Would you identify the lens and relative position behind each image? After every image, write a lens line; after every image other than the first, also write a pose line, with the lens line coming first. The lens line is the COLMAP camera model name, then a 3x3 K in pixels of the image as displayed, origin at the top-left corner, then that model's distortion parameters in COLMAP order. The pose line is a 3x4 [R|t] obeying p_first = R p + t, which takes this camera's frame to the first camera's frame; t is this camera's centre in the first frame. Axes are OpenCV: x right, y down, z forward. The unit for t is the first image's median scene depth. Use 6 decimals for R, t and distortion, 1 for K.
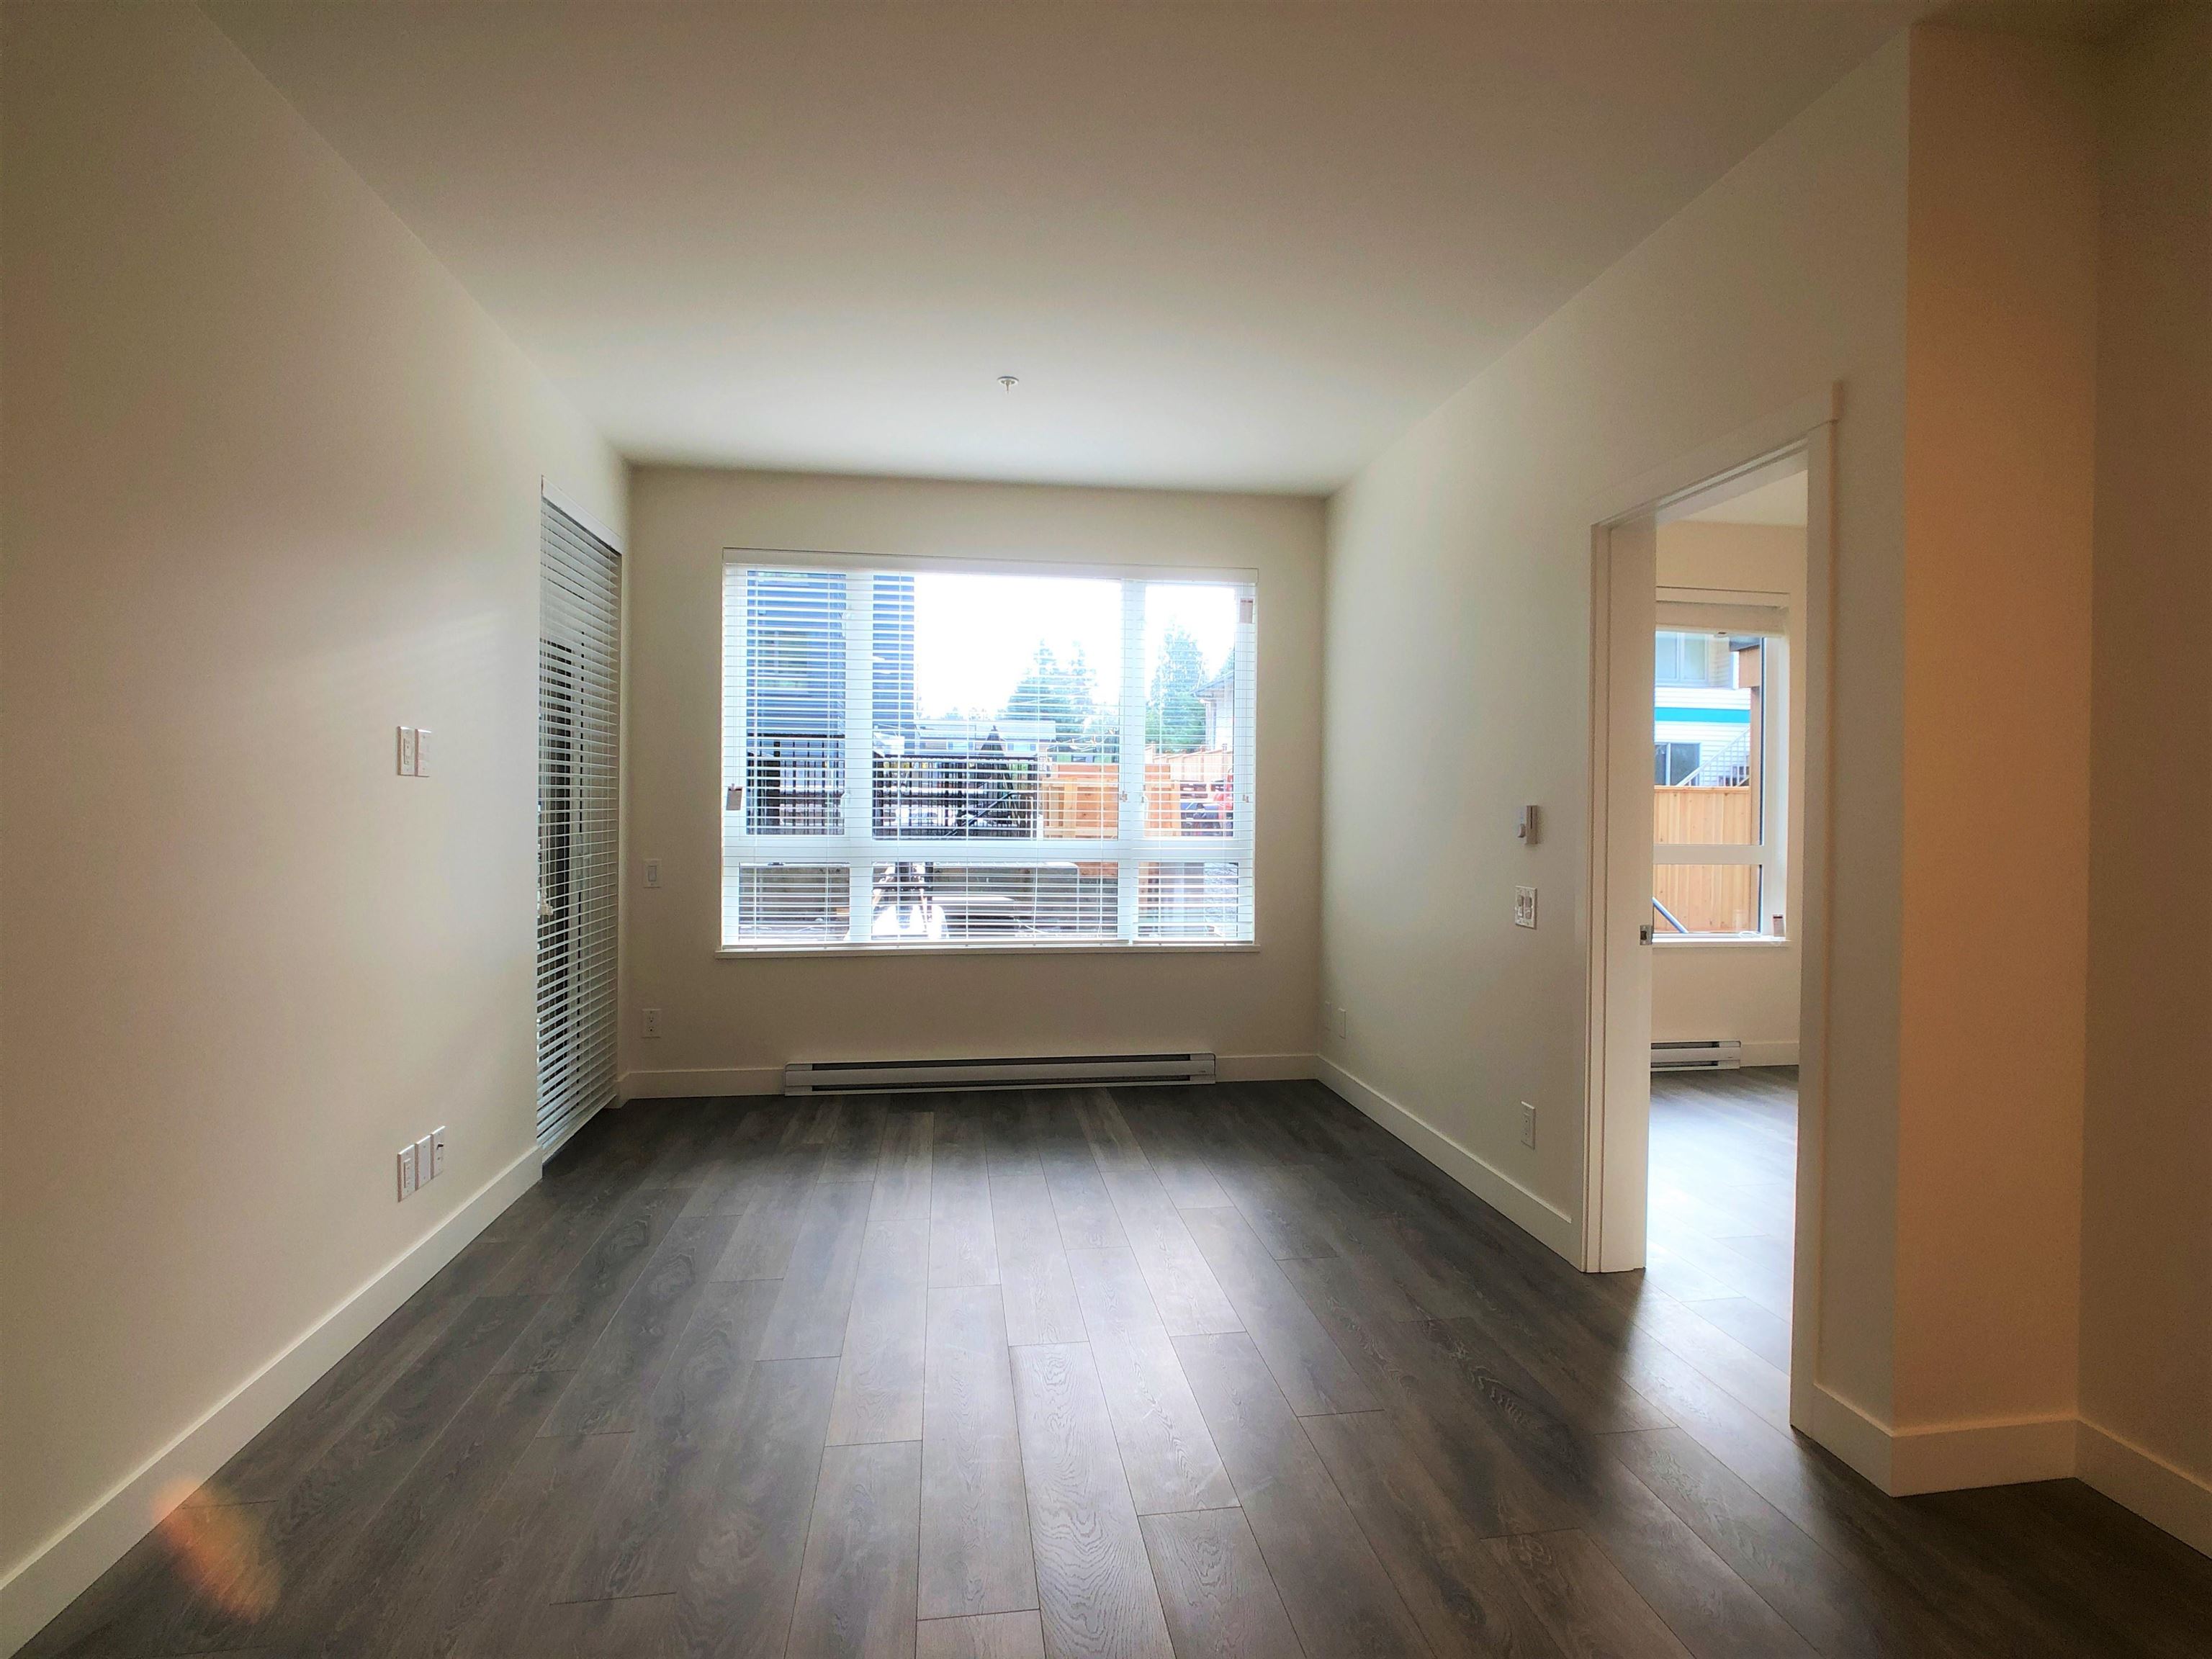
lens RADIAL K [[1163.8, 0, 1133.8], [0, 1163.8, 803.3], [0, 0, 1]] dist [-0.031279, 0.005271]
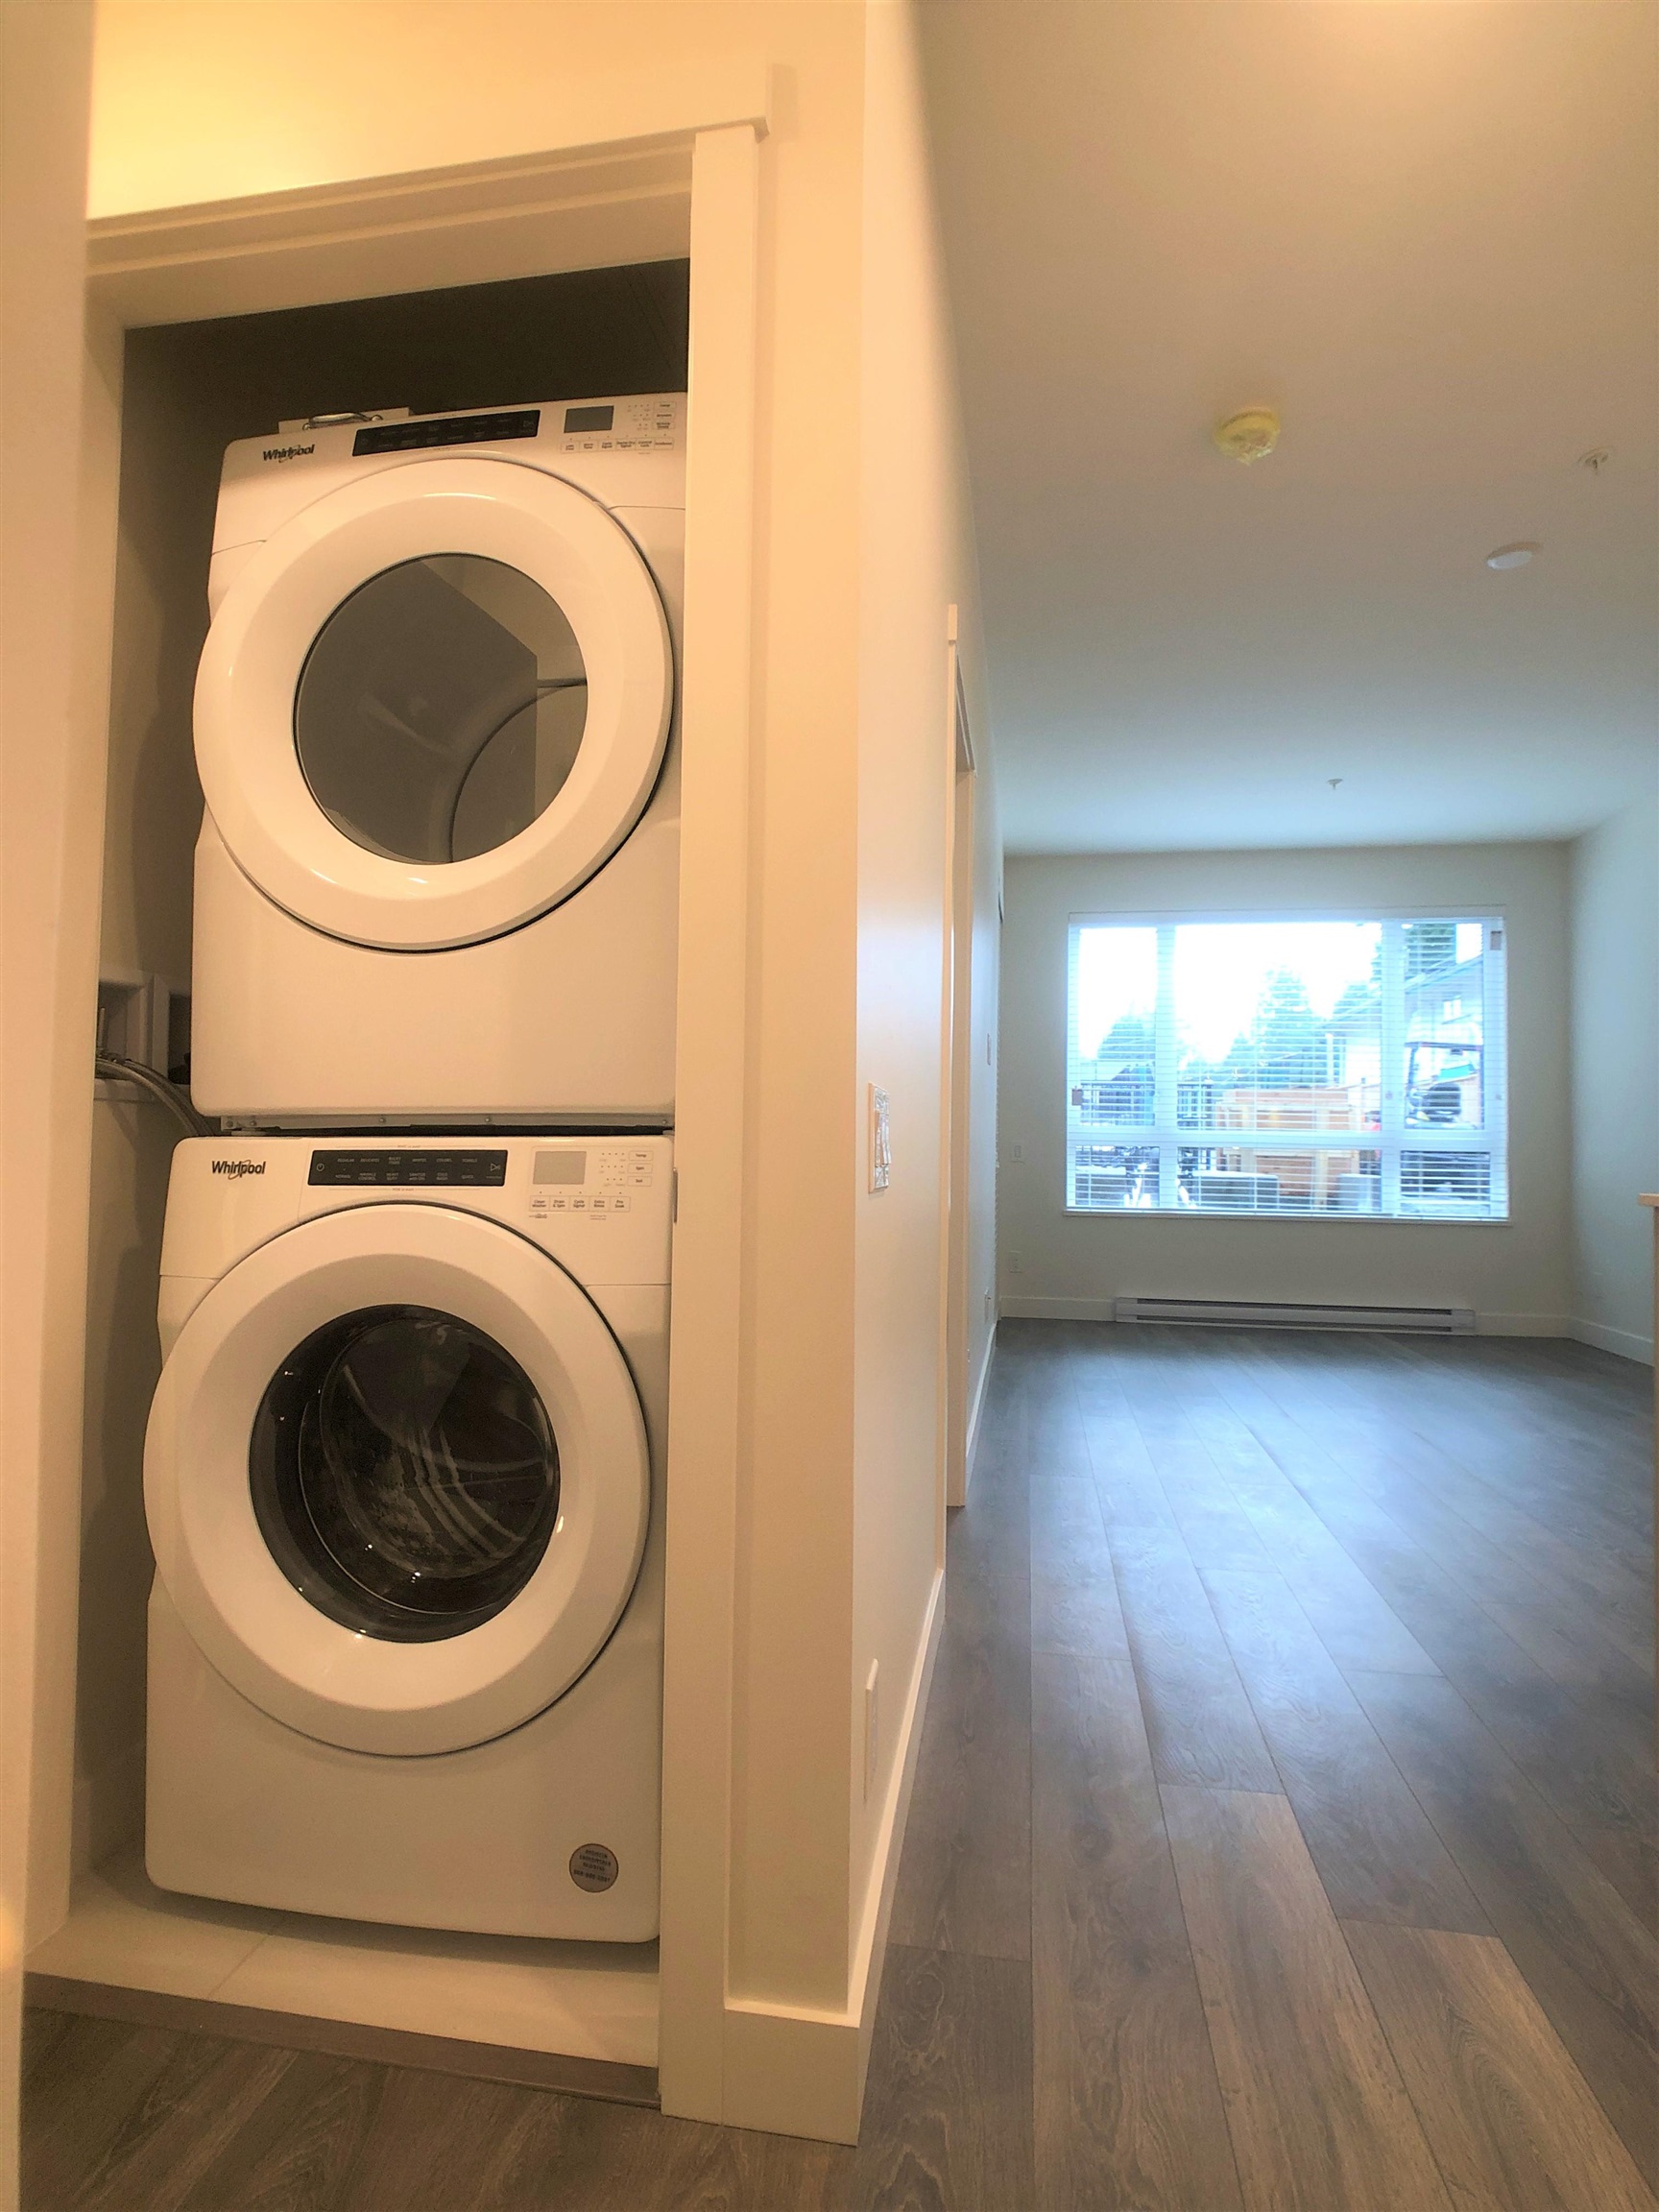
lens RADIAL K [[1163.8, 0, 814.2], [0, 1163.8, 1094.6], [0, 0, 1]] dist [-0.031279, 0.005271]
pose [[0.941618, -0.006454, -0.336620, -0.176631], [-0.008777, 0.999006, -0.043706, 0.054420], [0.336568, 0.044109, 0.940626, -0.366785]]
